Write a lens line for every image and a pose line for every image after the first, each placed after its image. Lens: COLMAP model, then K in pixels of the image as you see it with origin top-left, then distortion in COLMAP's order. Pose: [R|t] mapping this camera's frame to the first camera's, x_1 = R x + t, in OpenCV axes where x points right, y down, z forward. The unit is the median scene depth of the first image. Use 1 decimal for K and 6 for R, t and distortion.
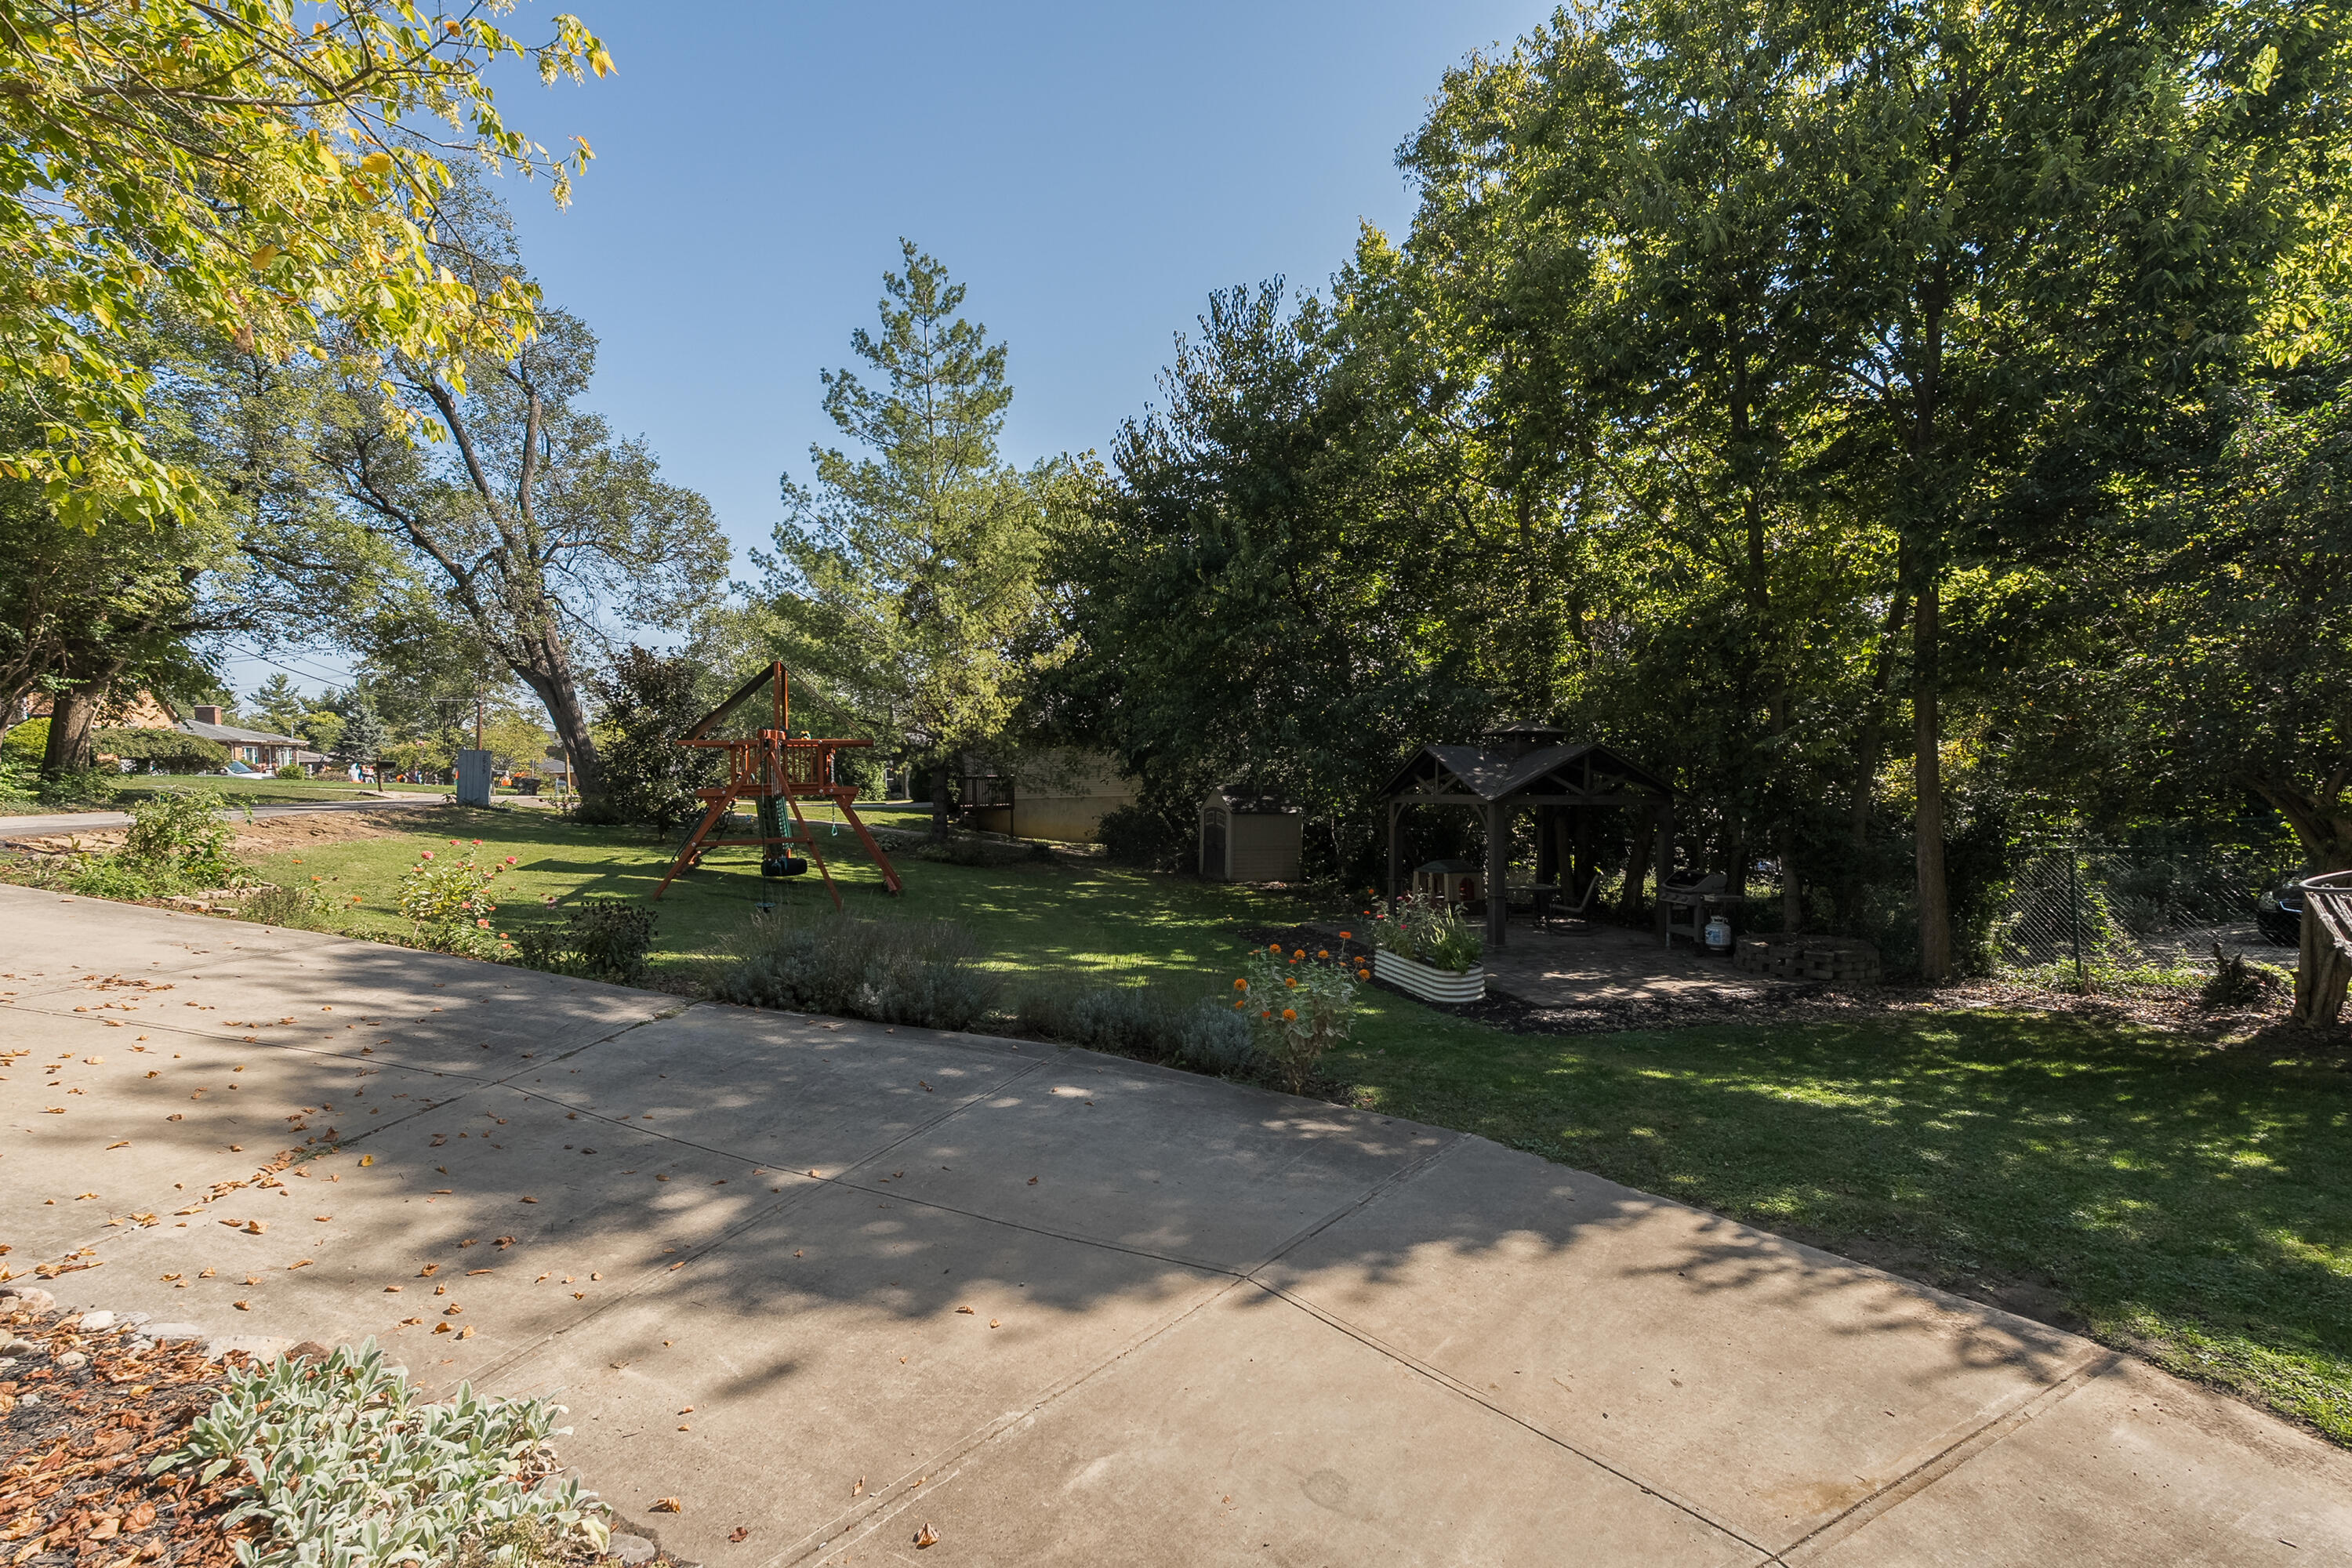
lens RADIAL K [[1026.8, 0, 1176.0], [0, 1026.8, 784.0], [0, 0, 1]] dist [0.000405, 0.000154]
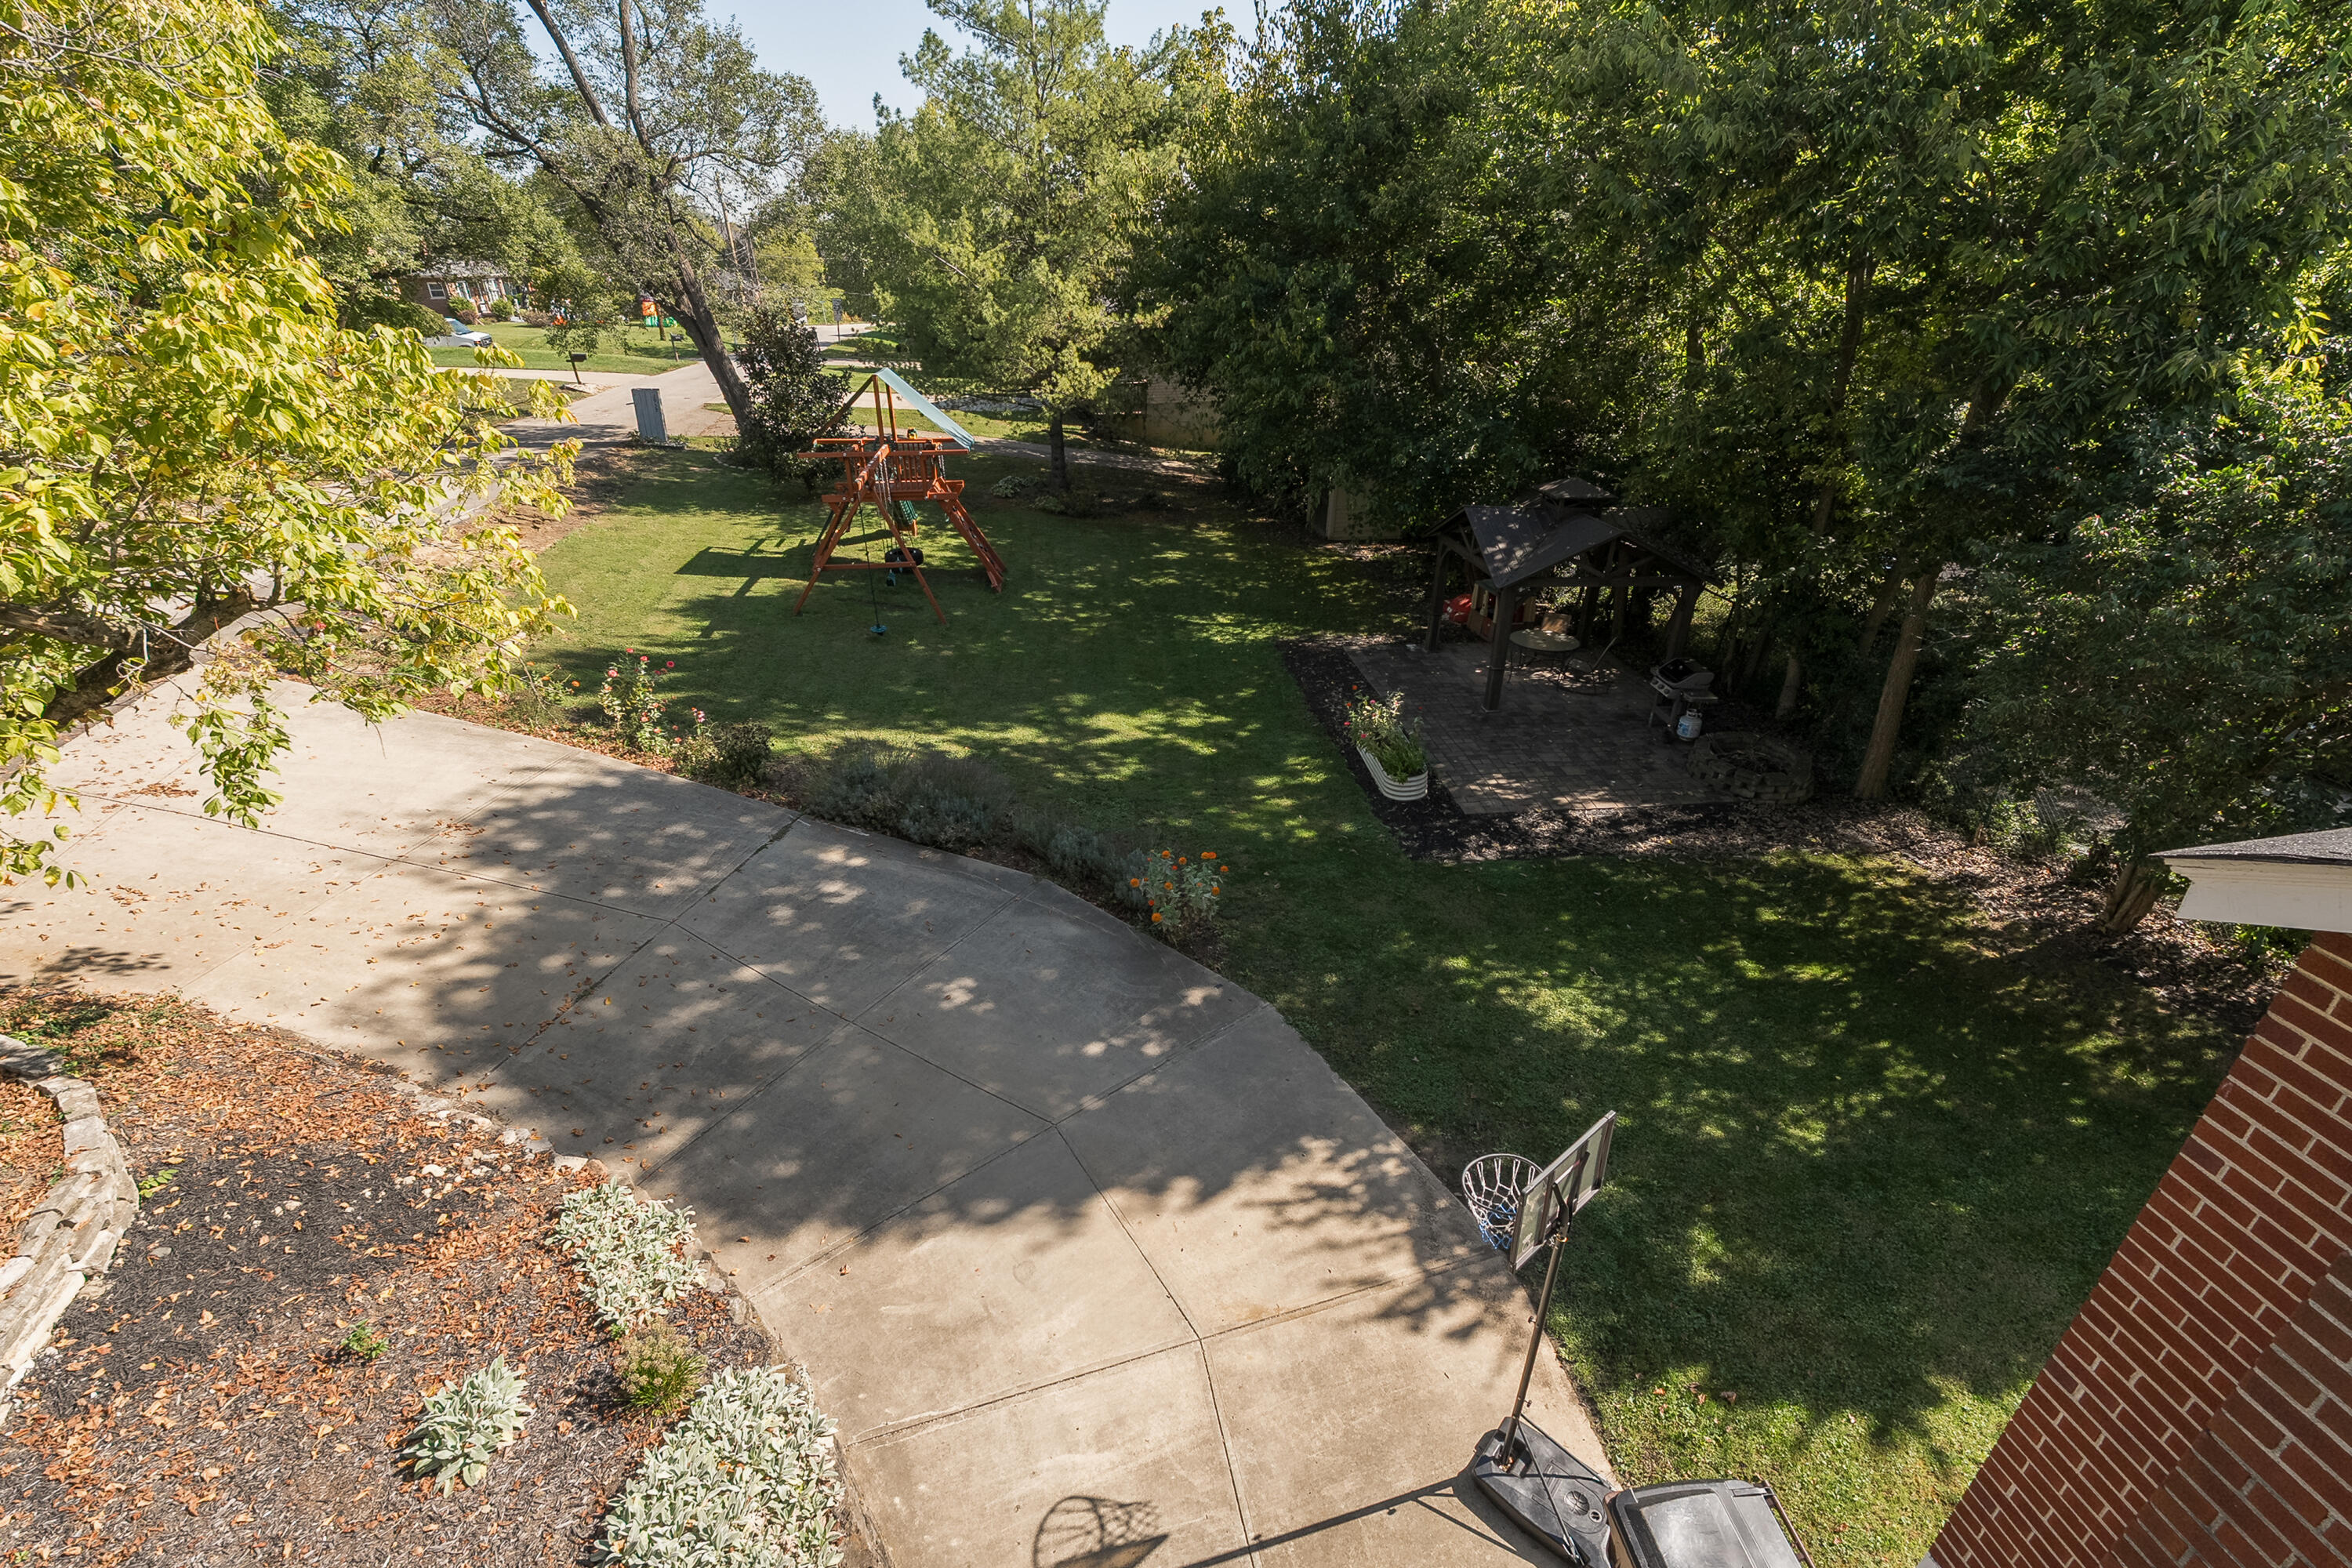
lens RADIAL K [[1026.8, 0, 1176.0], [0, 1026.8, 784.0], [0, 0, 1]] dist [0.000405, 0.000154]
pose [[0.982314, 0.099898, -0.158363, 0.101327], [-0.015931, 0.887305, 0.460908, -0.179947], [0.186560, -0.450233, 0.873204, -0.055332]]
